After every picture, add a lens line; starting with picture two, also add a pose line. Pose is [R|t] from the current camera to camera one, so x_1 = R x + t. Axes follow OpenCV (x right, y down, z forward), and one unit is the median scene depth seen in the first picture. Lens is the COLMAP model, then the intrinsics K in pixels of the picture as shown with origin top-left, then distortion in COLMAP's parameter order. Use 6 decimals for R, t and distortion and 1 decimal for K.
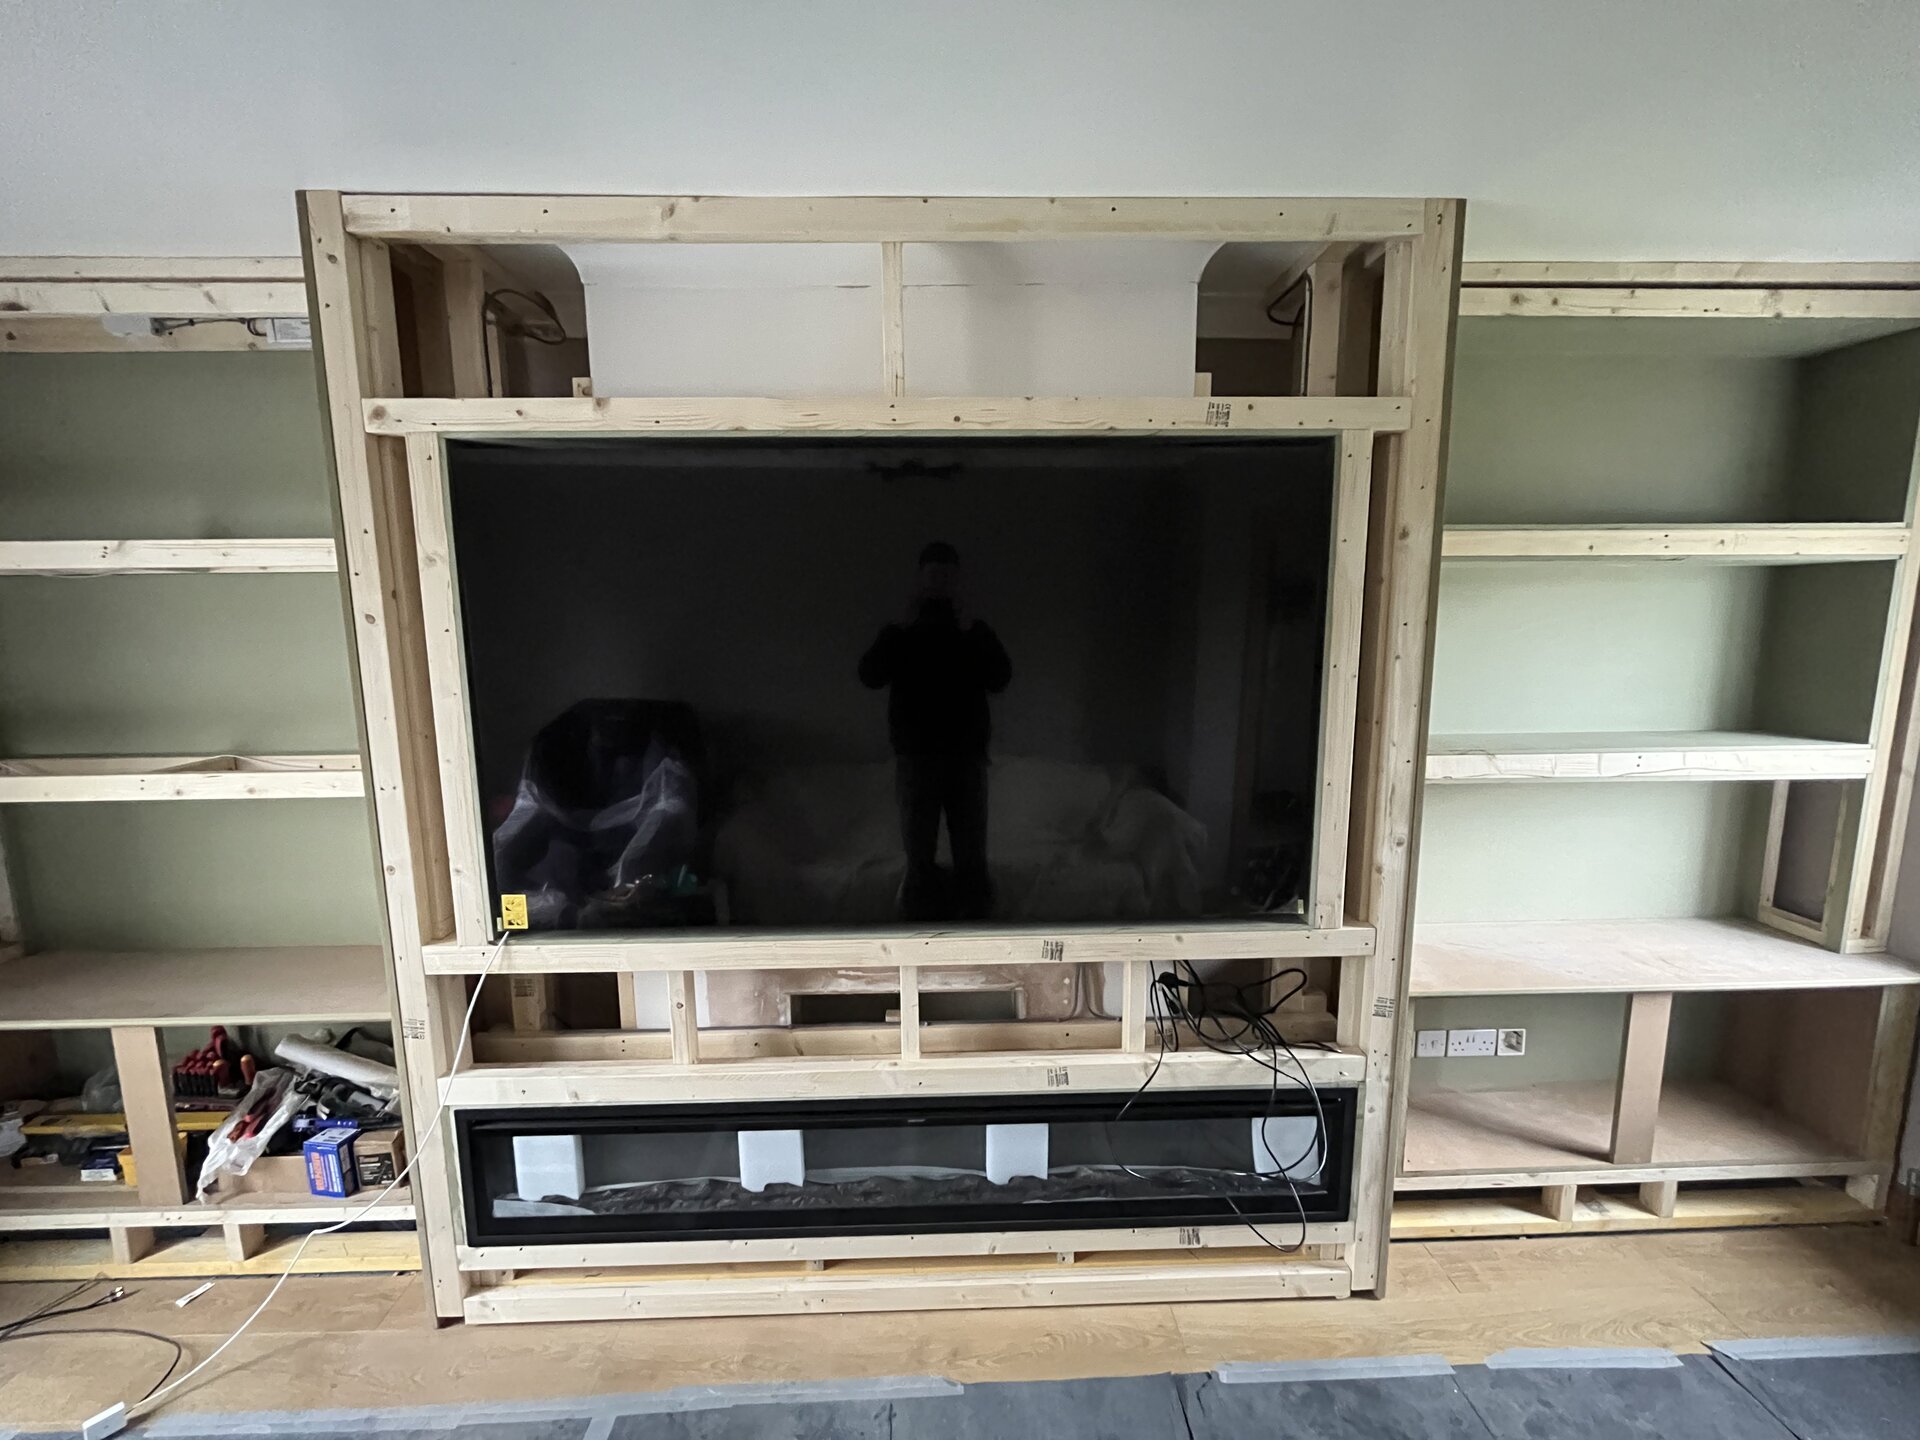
lens RADIAL K [[782.3, 0, 955.9], [0, 782.3, 724.4], [0, 0, 1]] dist [-0.005307, 0.000615]
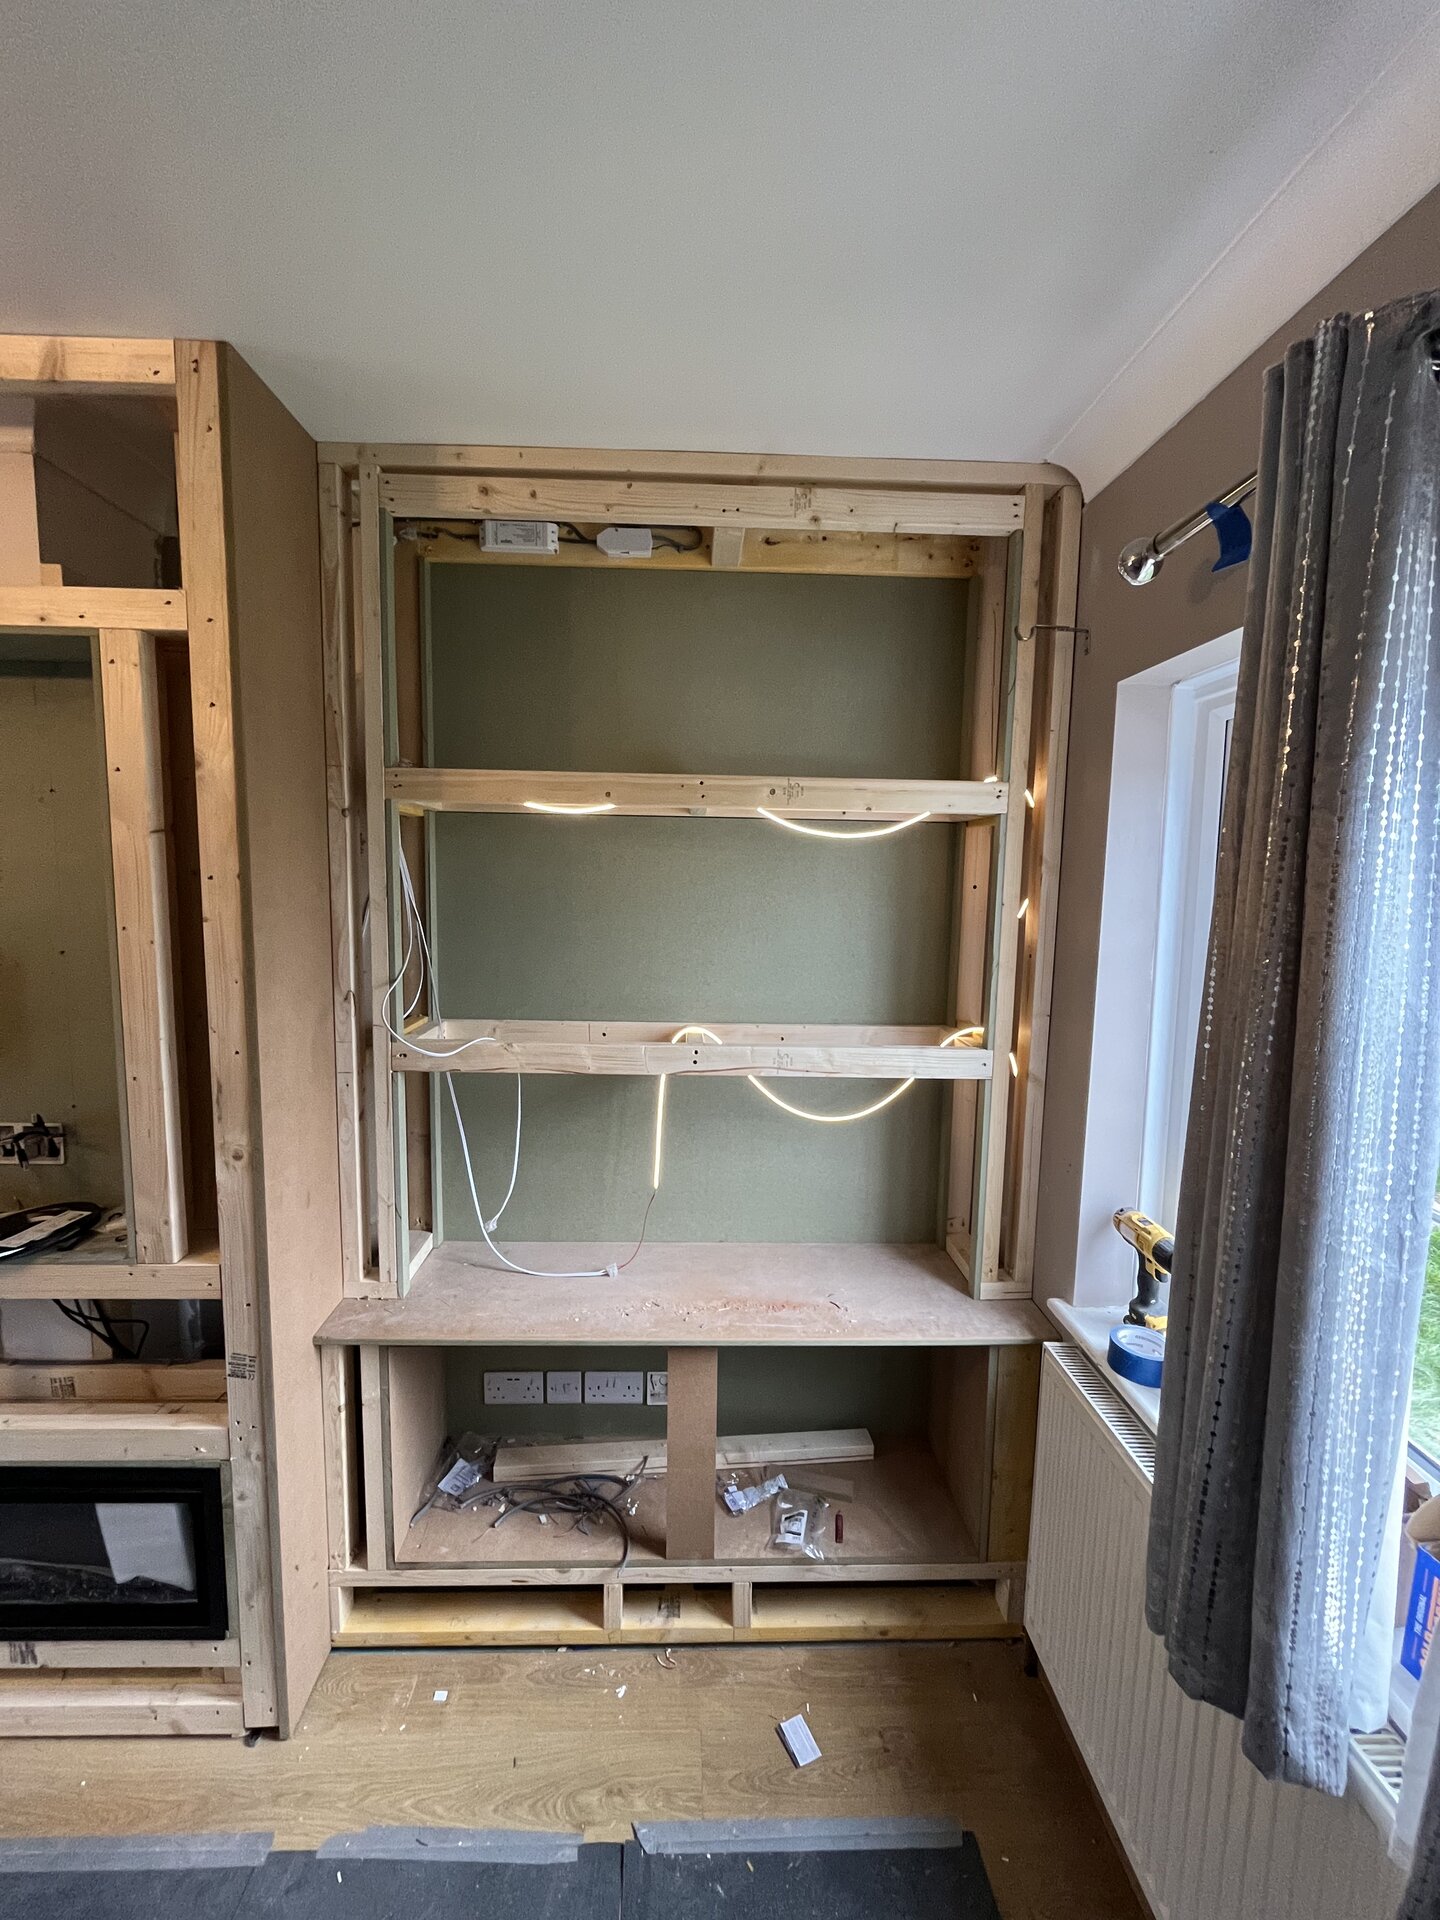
lens RADIAL K [[782.3, 0, 712.0], [0, 782.3, 952.8], [0, 0, 1]] dist [-0.005307, 0.000615]
pose [[0.999586, 0.028229, 0.005640, 0.959828], [-0.028003, 0.998932, -0.036748, -0.034286], [-0.006671, 0.036575, 0.999309, 0.191975]]
